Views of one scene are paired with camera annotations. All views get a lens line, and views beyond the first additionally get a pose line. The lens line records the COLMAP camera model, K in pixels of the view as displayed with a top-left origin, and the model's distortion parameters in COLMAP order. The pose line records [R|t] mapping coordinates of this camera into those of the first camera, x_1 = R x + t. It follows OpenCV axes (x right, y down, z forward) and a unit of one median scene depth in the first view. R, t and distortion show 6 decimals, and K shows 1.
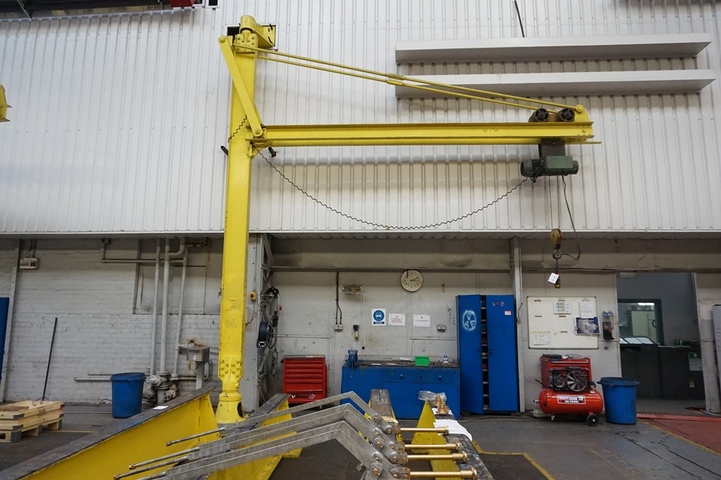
lens RADIAL K [[461.1, 0, 362.7], [0, 461.1, 240.7], [0, 0, 1]] dist [-0.032297, 0.002066]
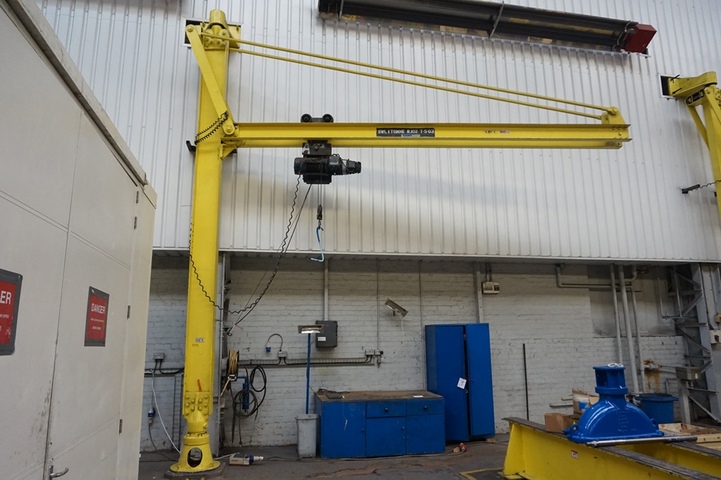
lens RADIAL K [[489.3, 0, 366.7], [0, 489.3, 238.2], [0, 0, 1]] dist [-0.003525, -0.000278]
pose [[0.964033, 0.035445, 0.263407, -1.286346], [-0.023137, 0.998497, -0.049683, 0.002489], [-0.264772, 0.041802, 0.963404, 0.060718]]
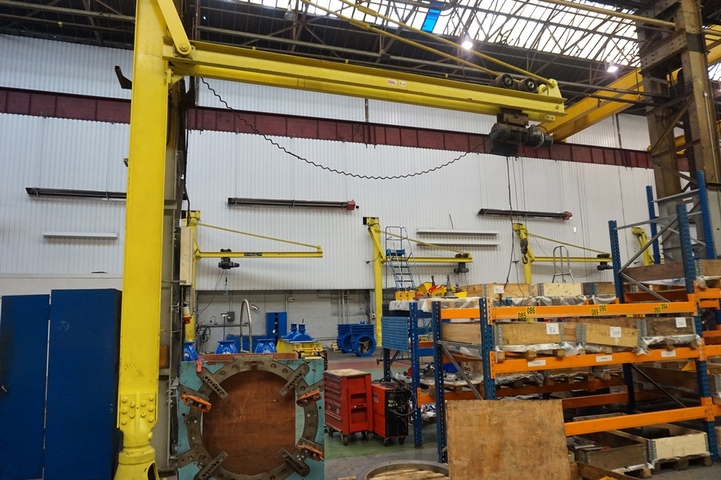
lens RADIAL K [[489.3, 0, 355.6], [0, 489.3, 240.6], [0, 0, 1]] dist [-0.003525, -0.000278]
pose [[0.941657, 0.024093, 0.335710, -1.388305], [-0.024022, 0.999702, -0.004365, -0.304400], [-0.335715, -0.003954, 0.941955, -1.936440]]
